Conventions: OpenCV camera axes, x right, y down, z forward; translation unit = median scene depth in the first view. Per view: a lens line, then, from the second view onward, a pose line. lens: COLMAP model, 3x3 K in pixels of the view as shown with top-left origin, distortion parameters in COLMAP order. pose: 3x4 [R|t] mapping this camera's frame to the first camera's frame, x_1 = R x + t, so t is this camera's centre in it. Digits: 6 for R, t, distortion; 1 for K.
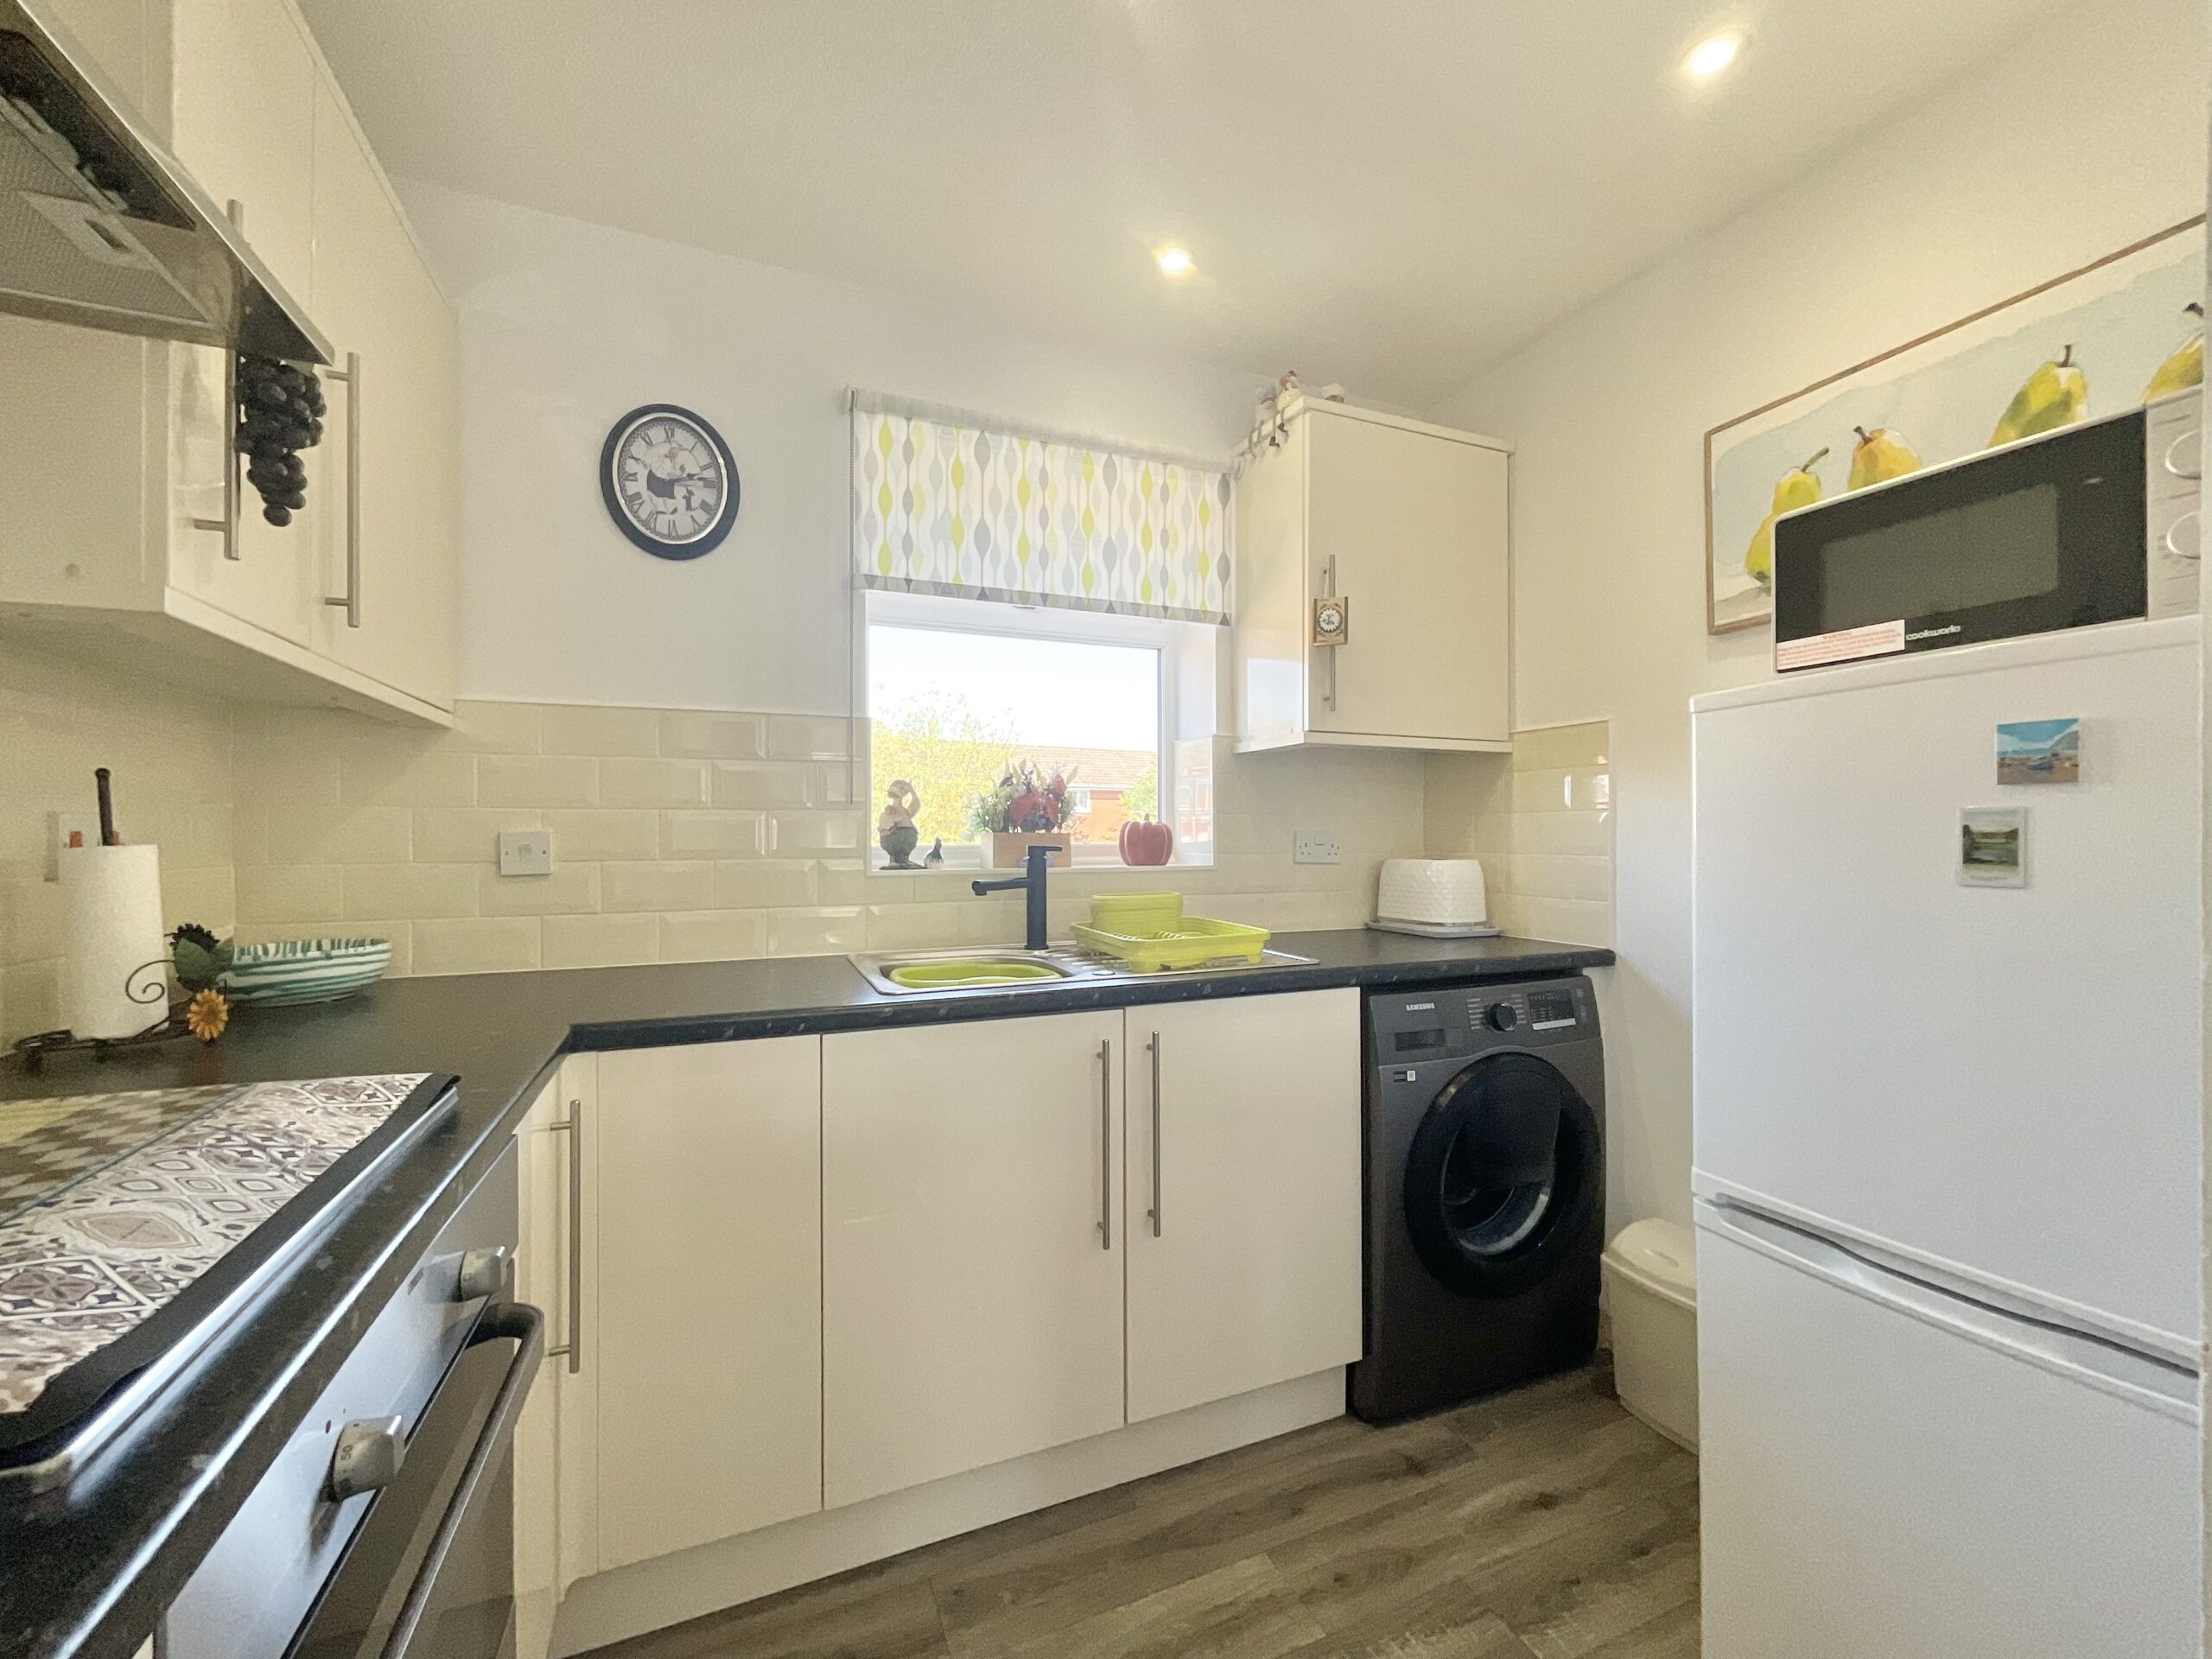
lens RADIAL K [[902.9, 0, 1103.9], [0, 902.9, 827.8], [0, 0, 1]] dist [0.002761, 0.000189]
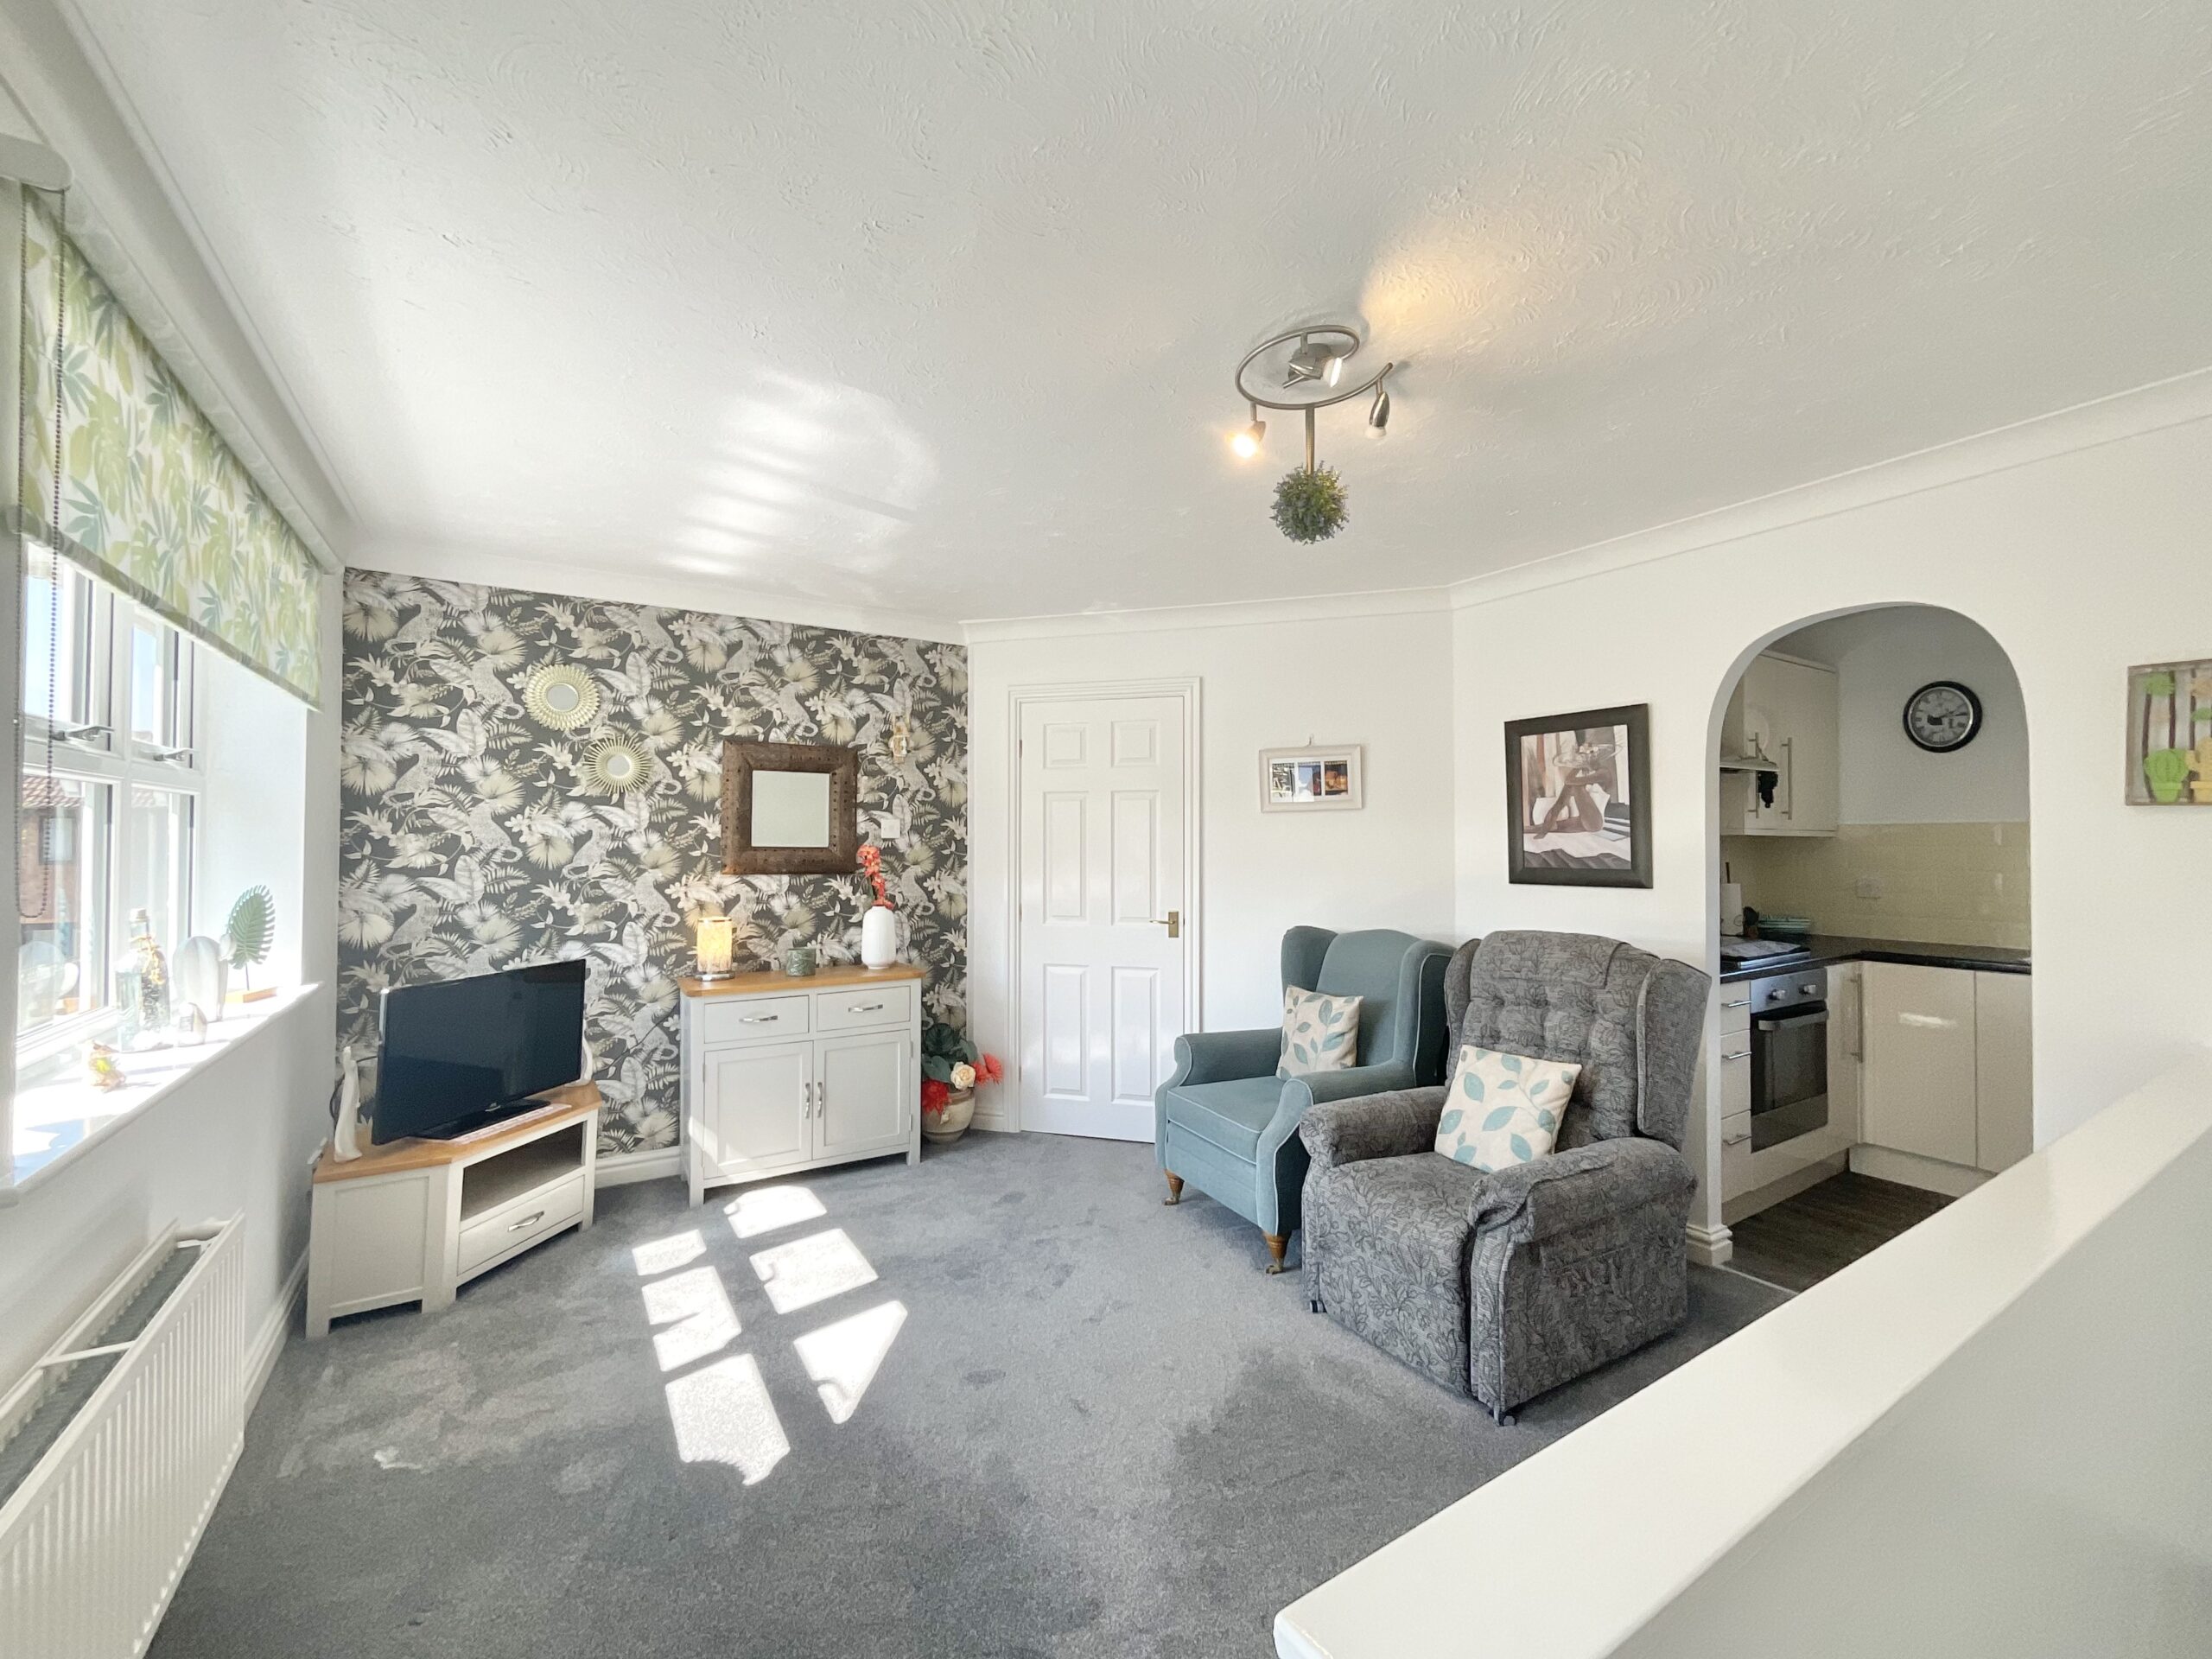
lens RADIAL K [[902.9, 0, 1115.2], [0, 902.9, 834.4], [0, 0, 1]] dist [0.002761, 0.000189]
pose [[0.179052, -0.012789, -0.983756, 1.278797], [0.004755, 0.999915, -0.012134, -0.091562], [0.983828, -0.002505, 0.179098, -1.306523]]
